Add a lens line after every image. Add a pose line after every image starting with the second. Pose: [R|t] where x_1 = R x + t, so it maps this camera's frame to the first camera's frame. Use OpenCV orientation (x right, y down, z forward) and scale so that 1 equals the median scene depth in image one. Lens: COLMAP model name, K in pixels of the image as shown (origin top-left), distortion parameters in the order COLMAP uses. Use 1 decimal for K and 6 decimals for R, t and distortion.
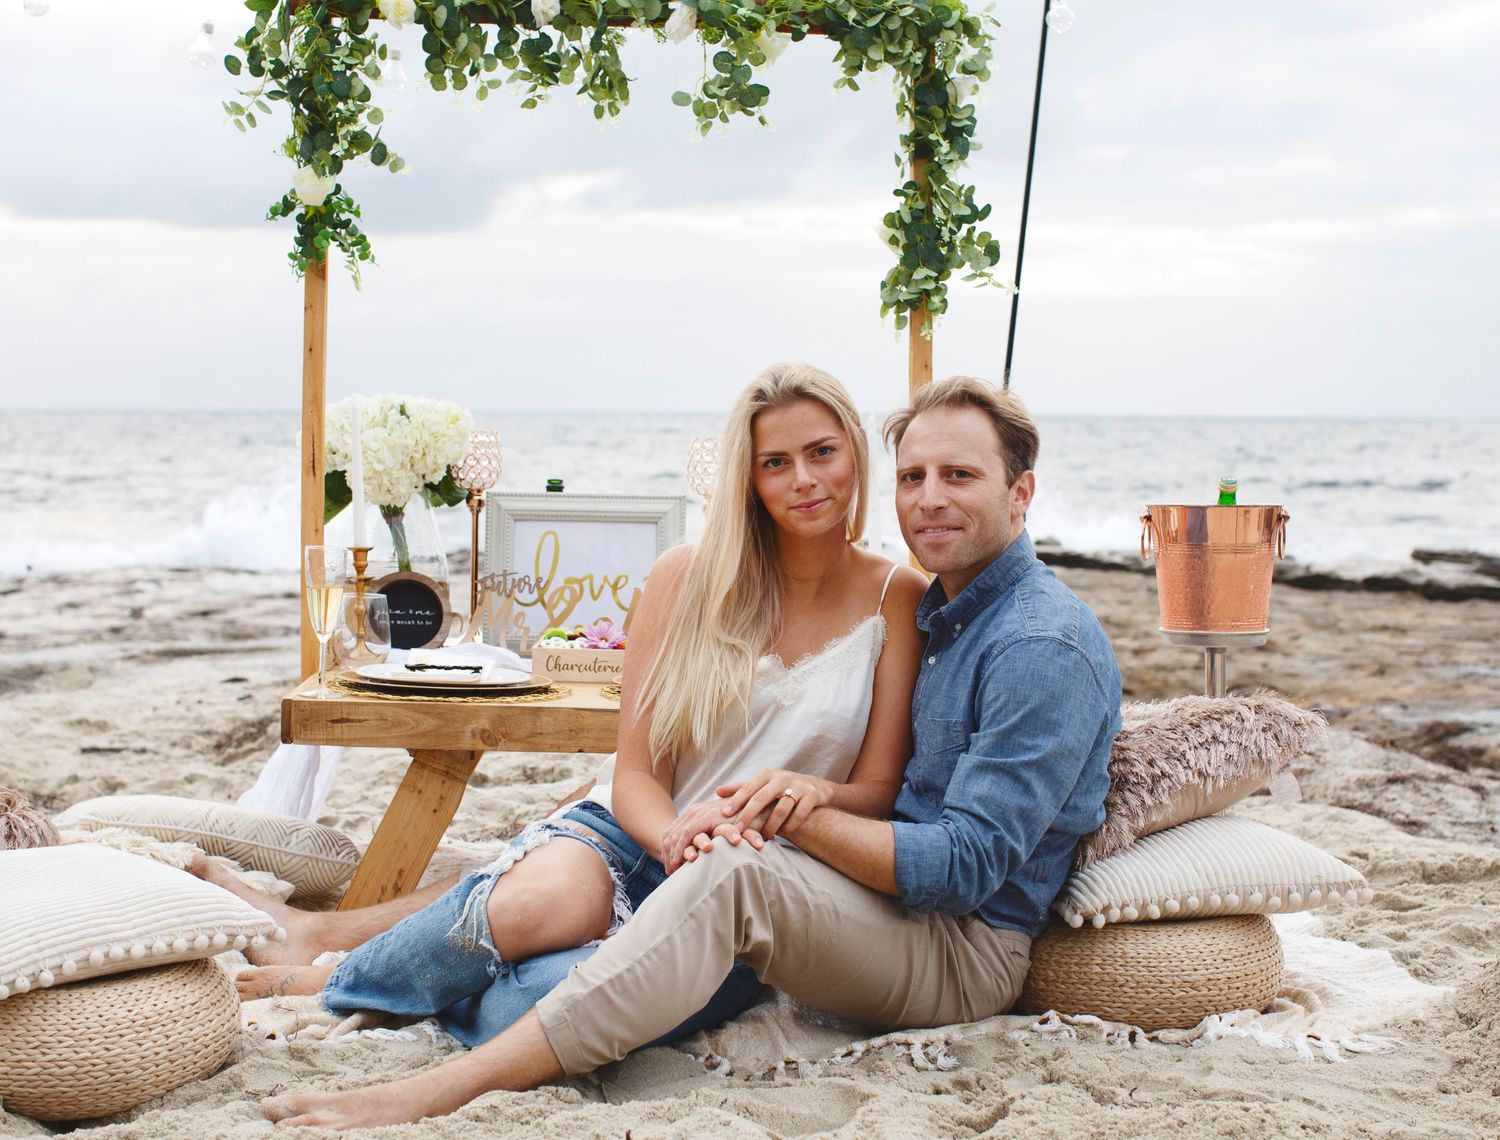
lens RADIAL K [[2398.5, 0, 738.5], [0, 2398.5, 565.6], [0, 0, 1]] dist [-0.099334, 0.000000]
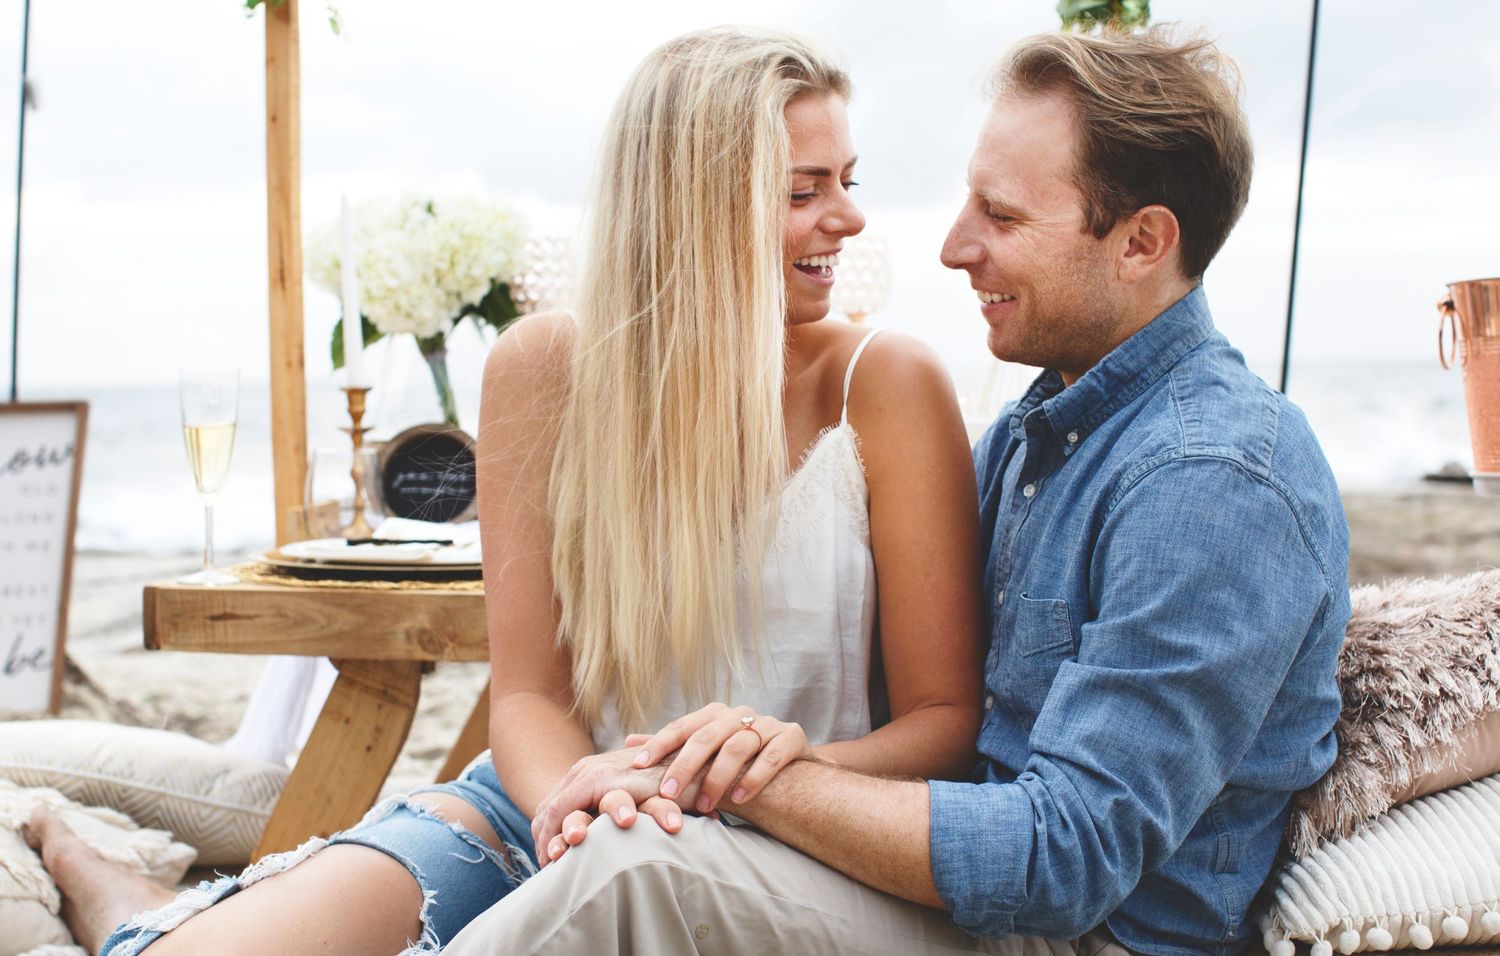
lens RADIAL K [[2246.5, 0, 757.8], [0, 2246.5, 483.8], [0, 0, 1]] dist [-0.124728, 0.000000]
pose [[0.982159, -0.018040, -0.187186, 0.106655], [0.017067, 0.999831, -0.006806, 0.033295], [0.187278, 0.003490, 0.982301, 0.395336]]
